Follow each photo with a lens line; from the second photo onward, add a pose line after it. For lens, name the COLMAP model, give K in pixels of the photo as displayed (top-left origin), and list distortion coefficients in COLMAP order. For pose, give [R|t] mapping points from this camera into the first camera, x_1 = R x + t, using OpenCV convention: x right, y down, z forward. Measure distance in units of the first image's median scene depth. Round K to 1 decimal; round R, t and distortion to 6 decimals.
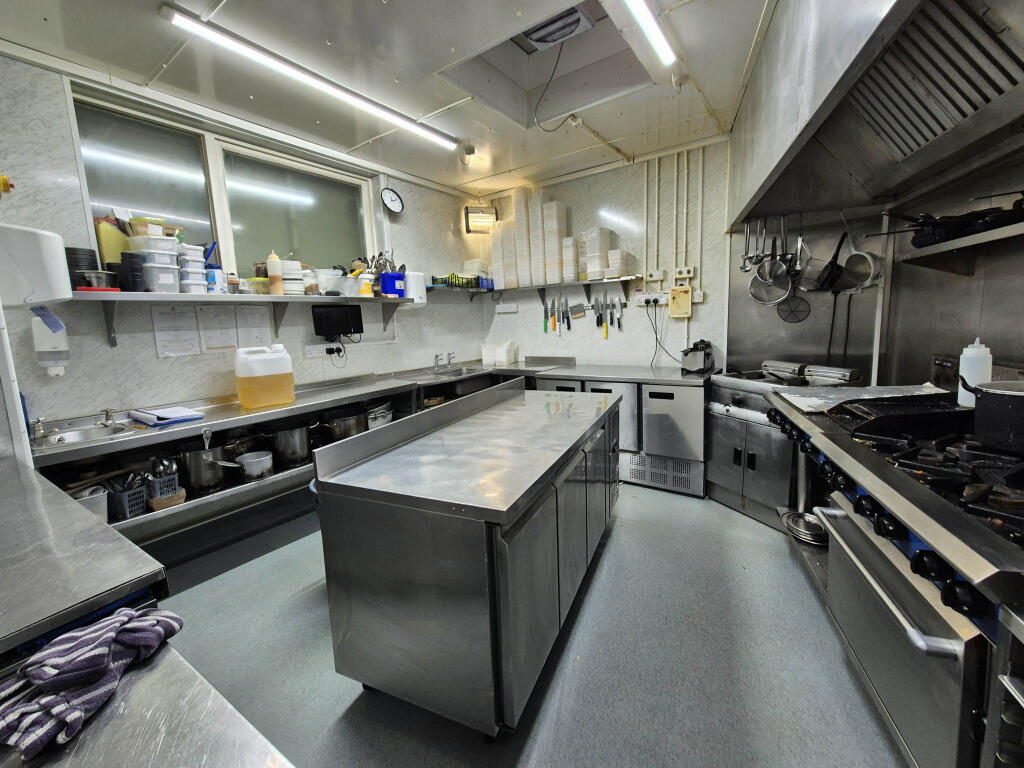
lens RADIAL K [[423.4, 0, 512.4], [0, 423.4, 378.1], [0, 0, 1]] dist [-0.002867, -0.000168]
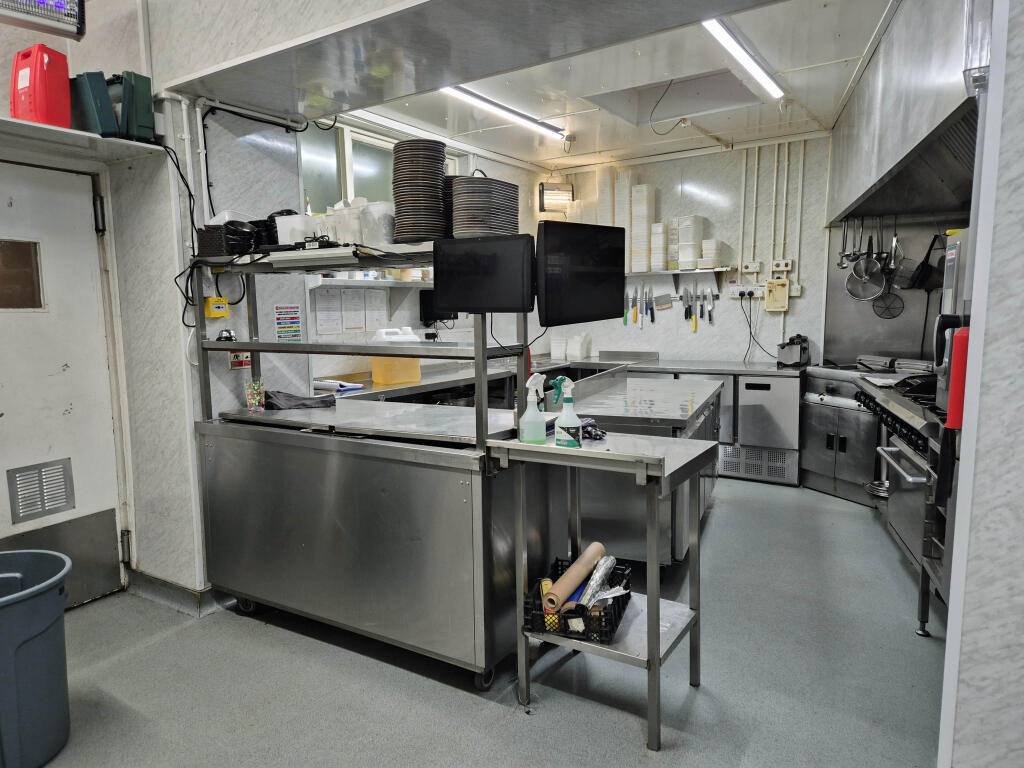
lens RADIAL K [[686.4, 0, 511.9], [0, 686.4, 392.6], [0, 0, 1]] dist [0.056108, -0.005435]
pose [[0.999176, 0.023189, 0.033302, -0.276603], [-0.022633, 0.999600, -0.016980, 0.089986], [-0.033682, 0.016212, 0.999301, -0.604802]]
